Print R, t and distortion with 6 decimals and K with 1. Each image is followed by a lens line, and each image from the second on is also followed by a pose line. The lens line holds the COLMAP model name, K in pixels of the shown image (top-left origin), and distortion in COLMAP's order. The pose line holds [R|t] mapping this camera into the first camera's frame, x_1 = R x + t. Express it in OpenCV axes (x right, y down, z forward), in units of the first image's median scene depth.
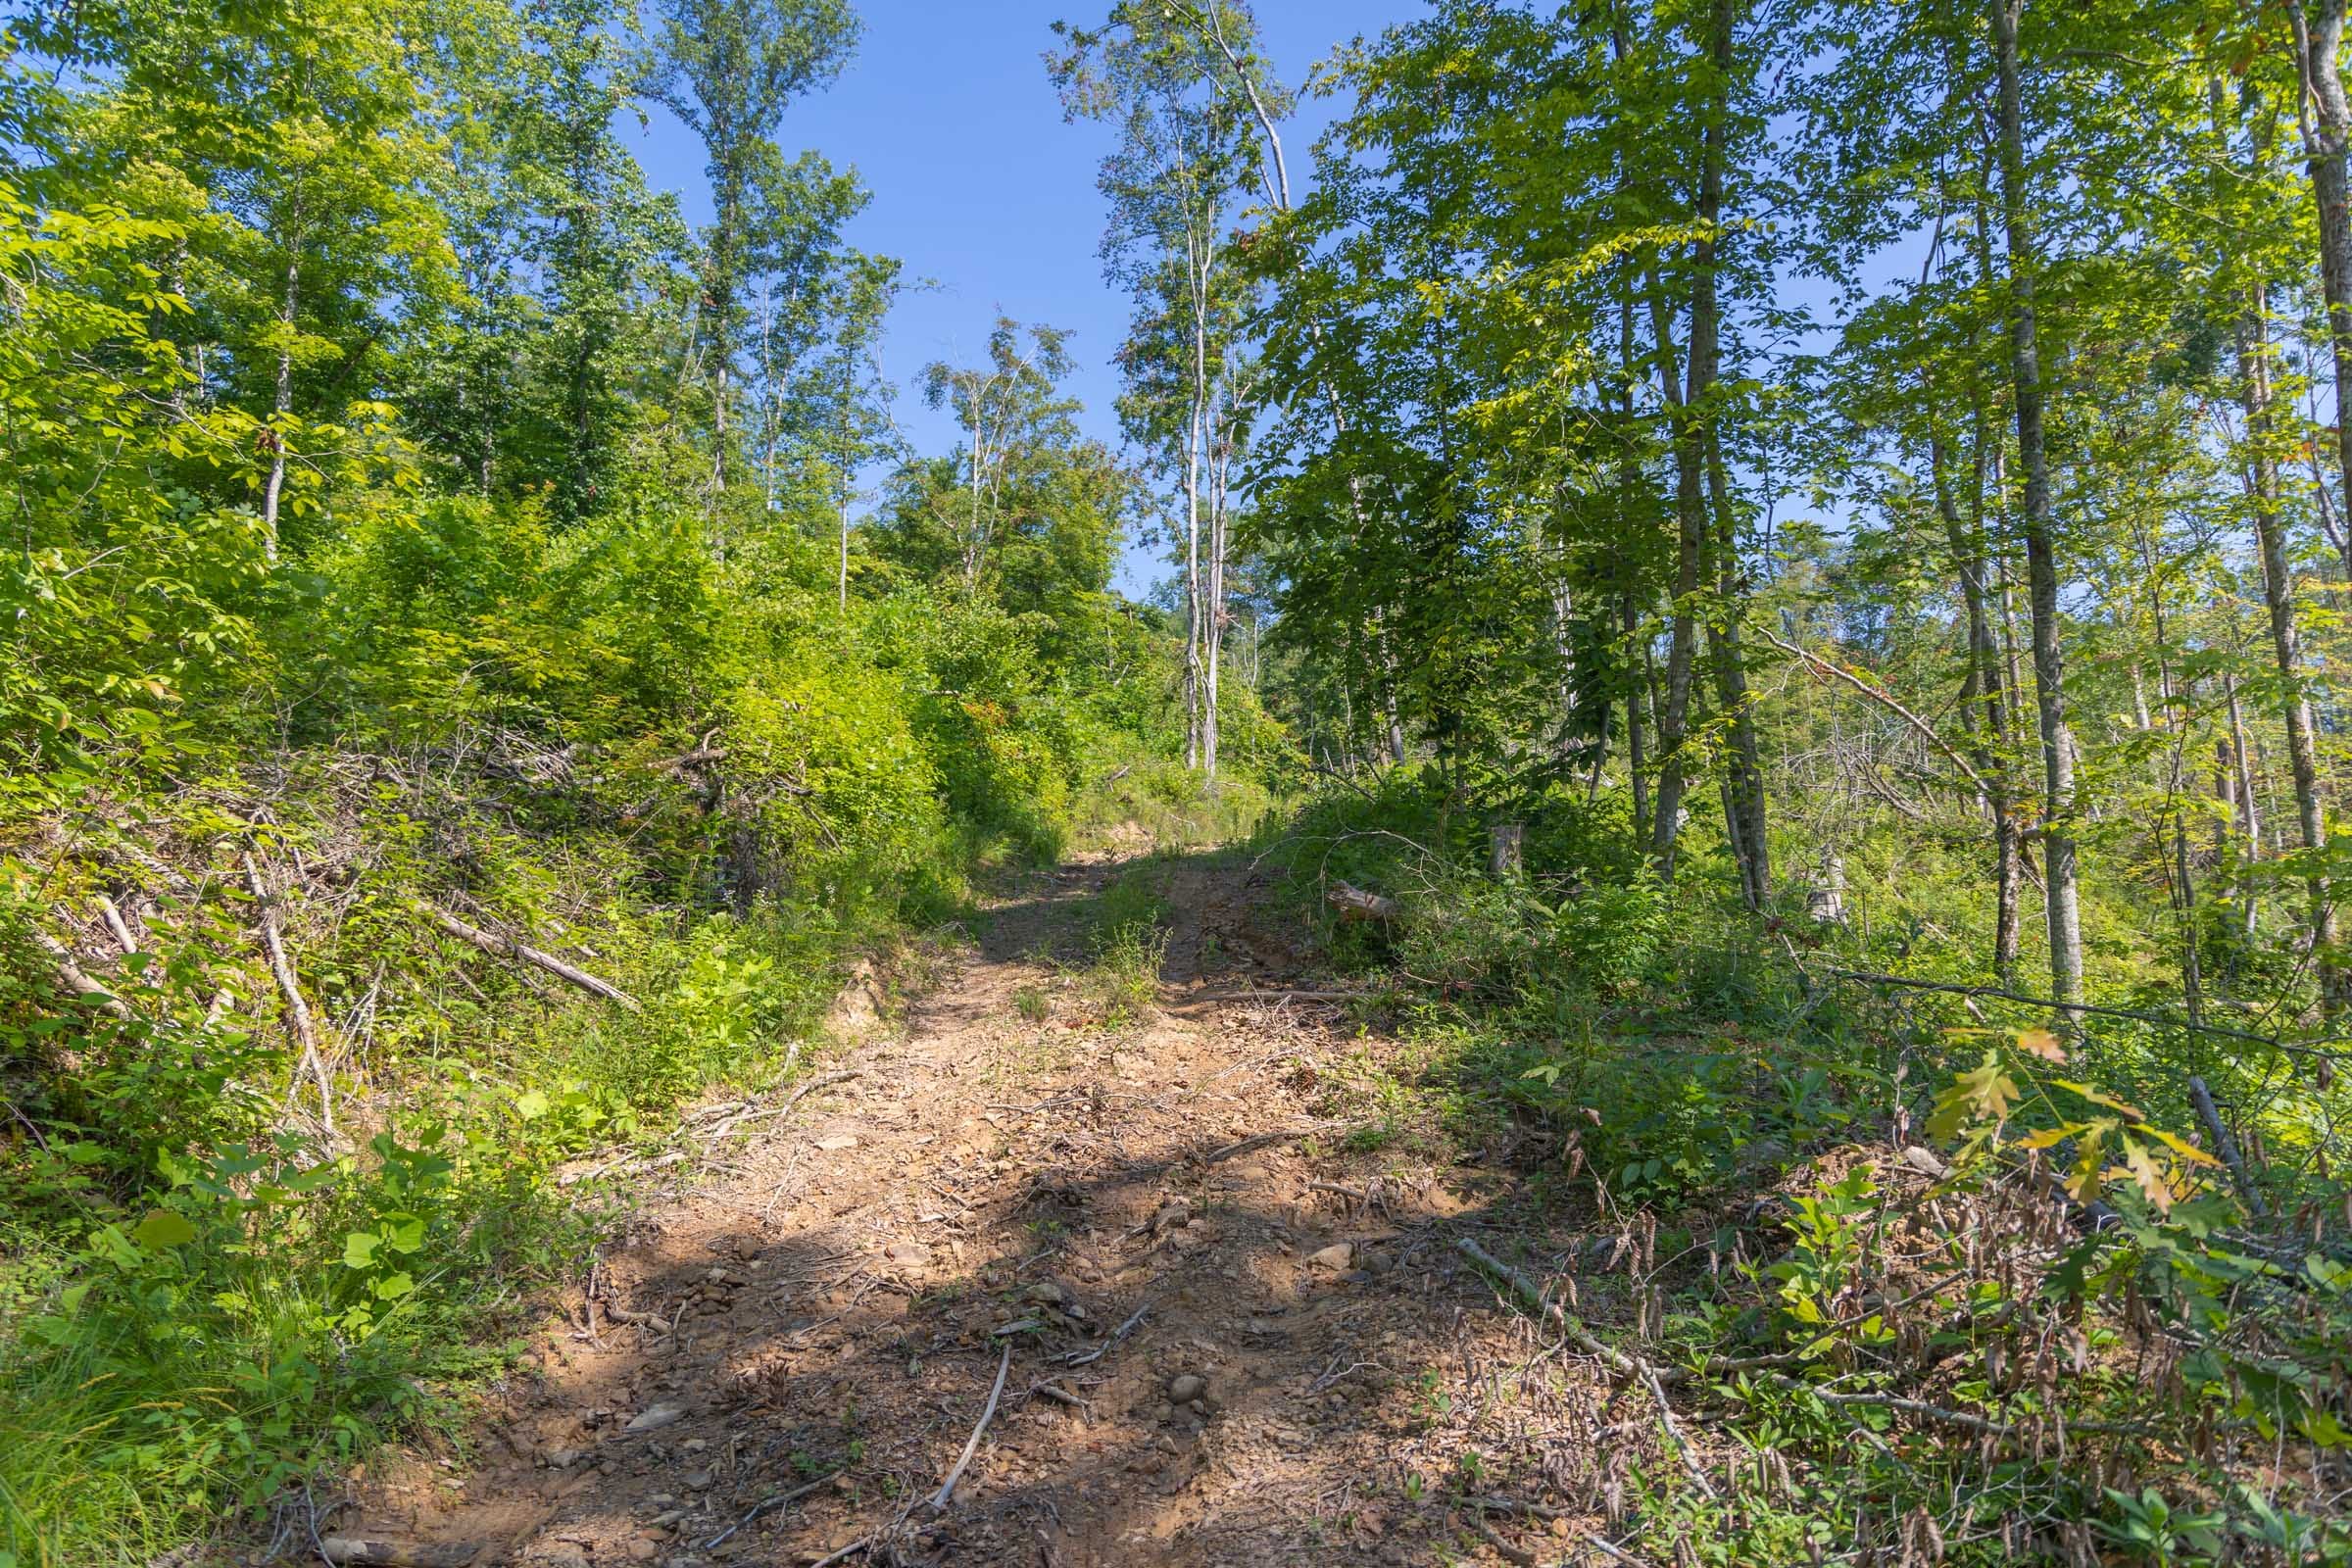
lens RADIAL K [[1483.8, 0, 1176.0], [0, 1483.8, 784.0], [0, 0, 1]] dist [-0.024393, 0.000606]
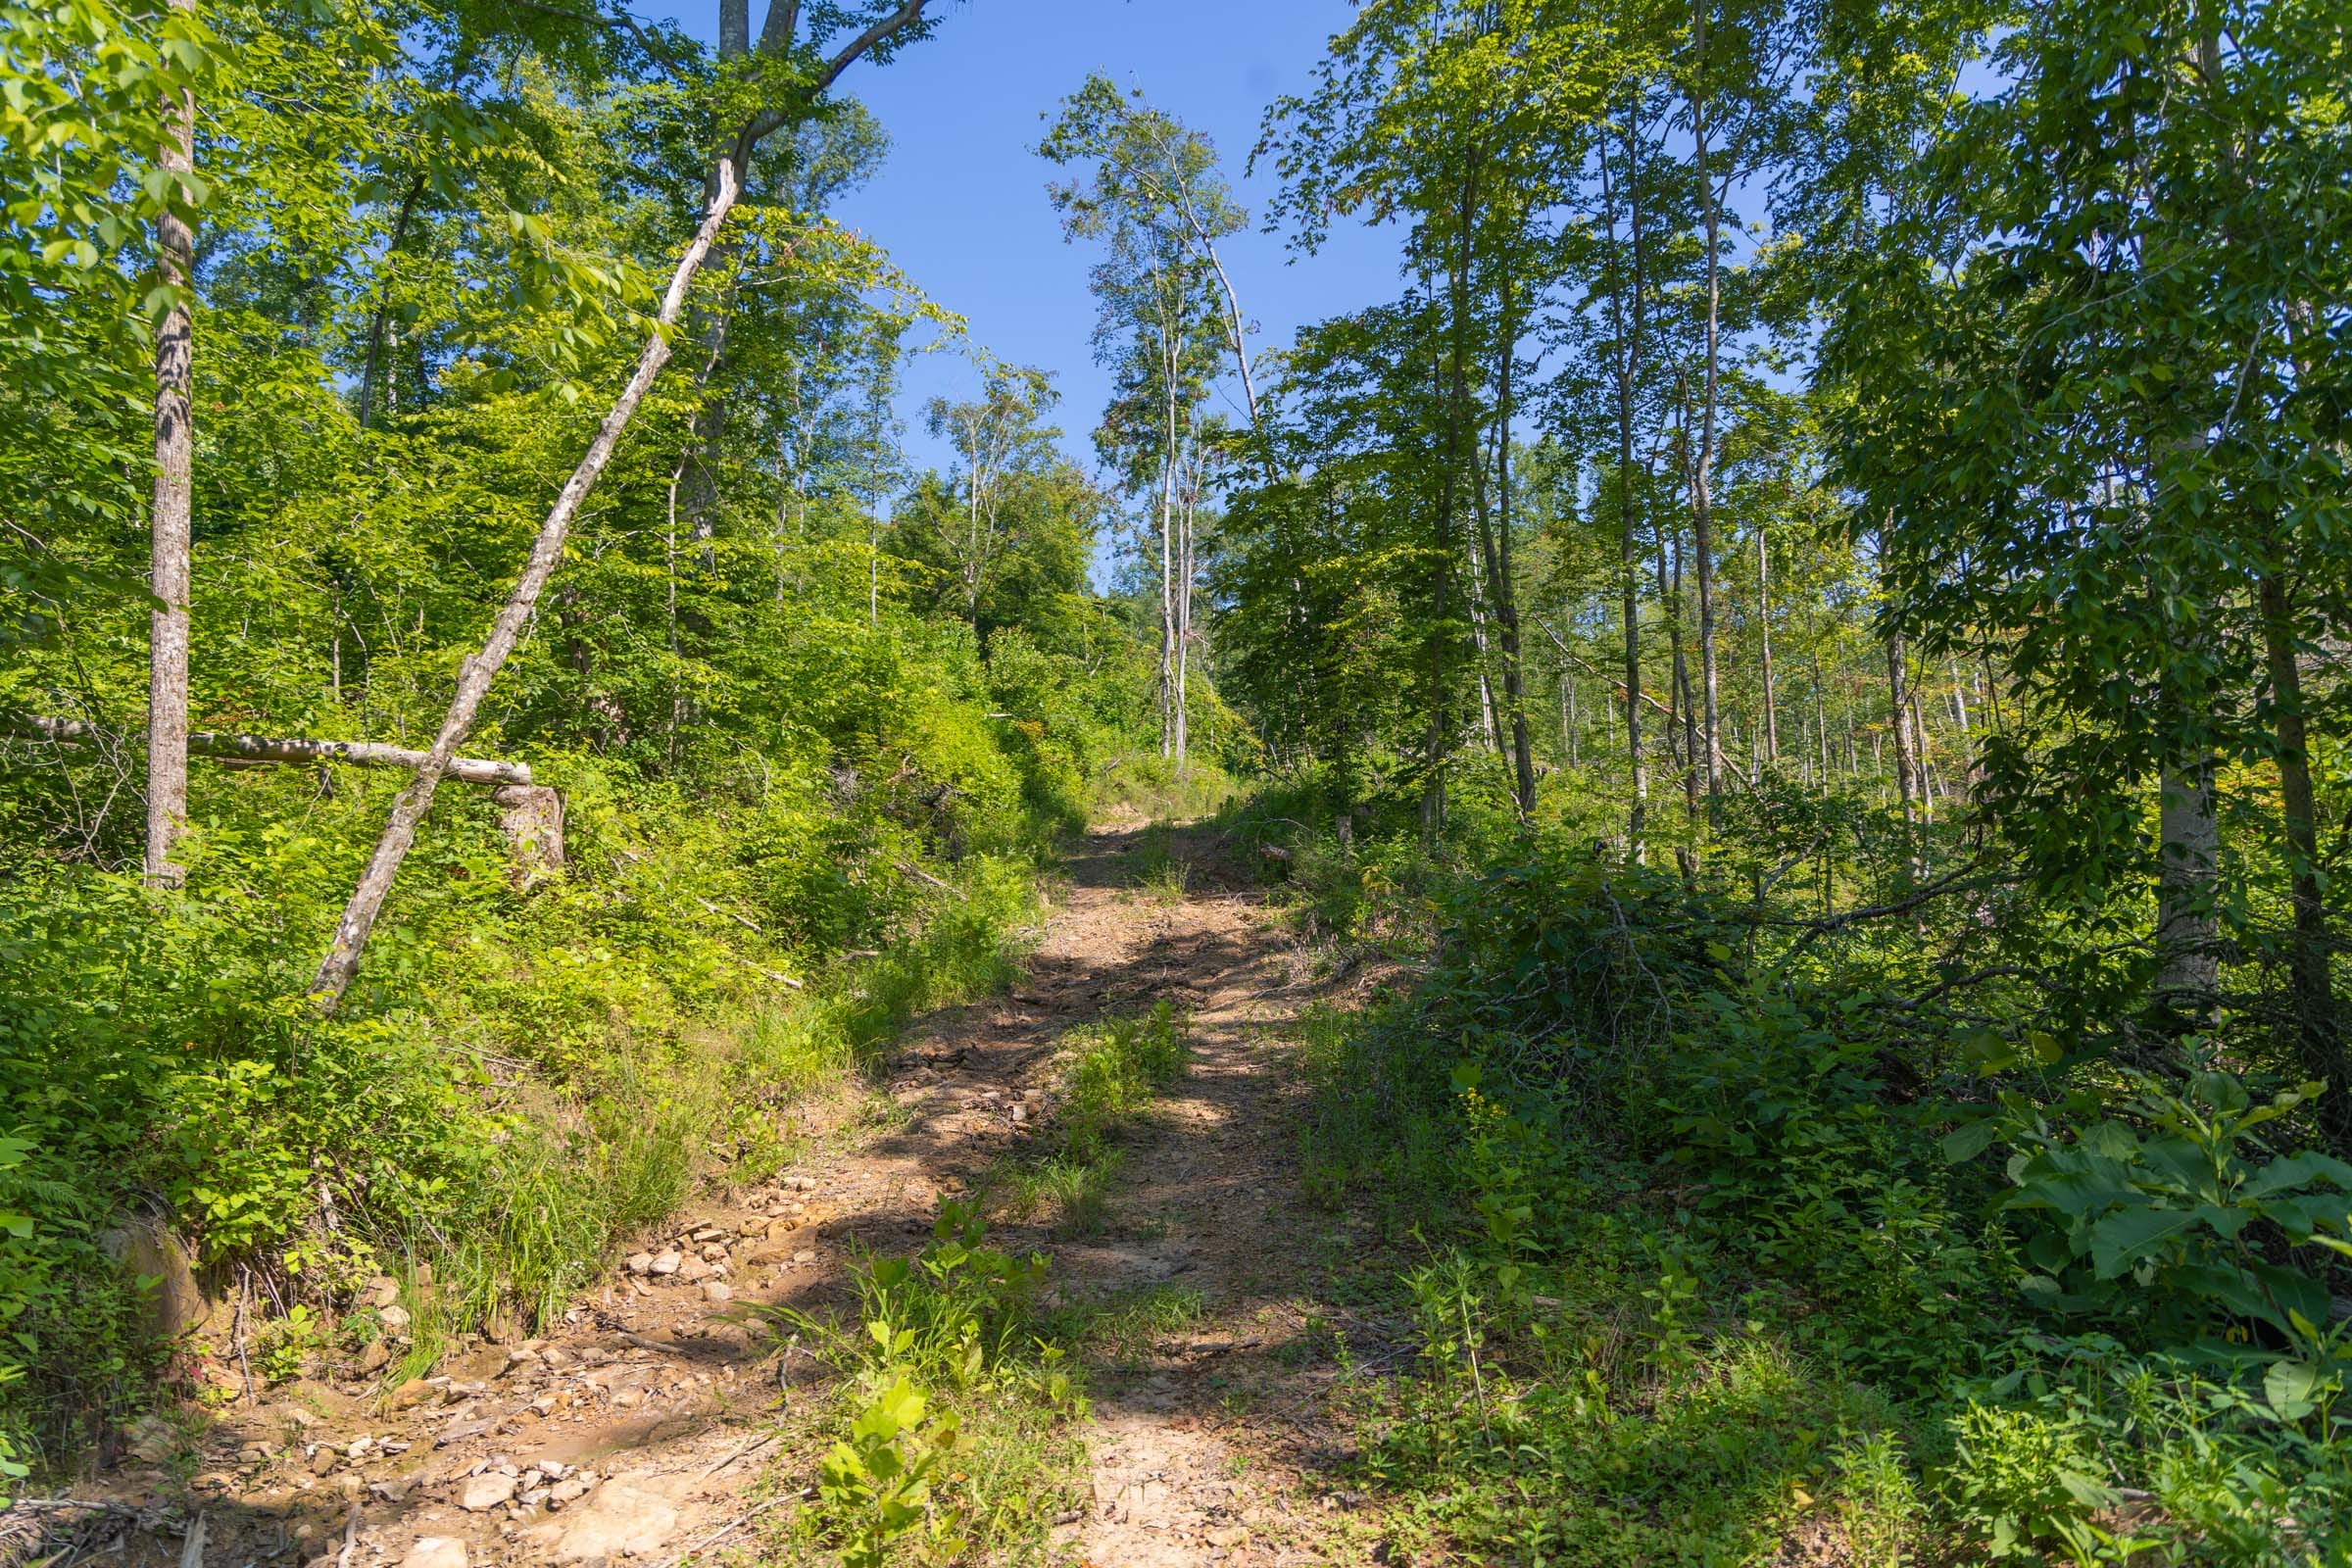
lens RADIAL K [[1483.8, 0, 1176.0], [0, 1483.8, 784.0], [0, 0, 1]] dist [-0.024393, 0.000606]
pose [[0.999563, -0.002149, 0.029476, -0.017472], [0.001541, 0.999786, 0.020626, -0.013521], [-0.029514, -0.020572, 0.999353, -0.244735]]
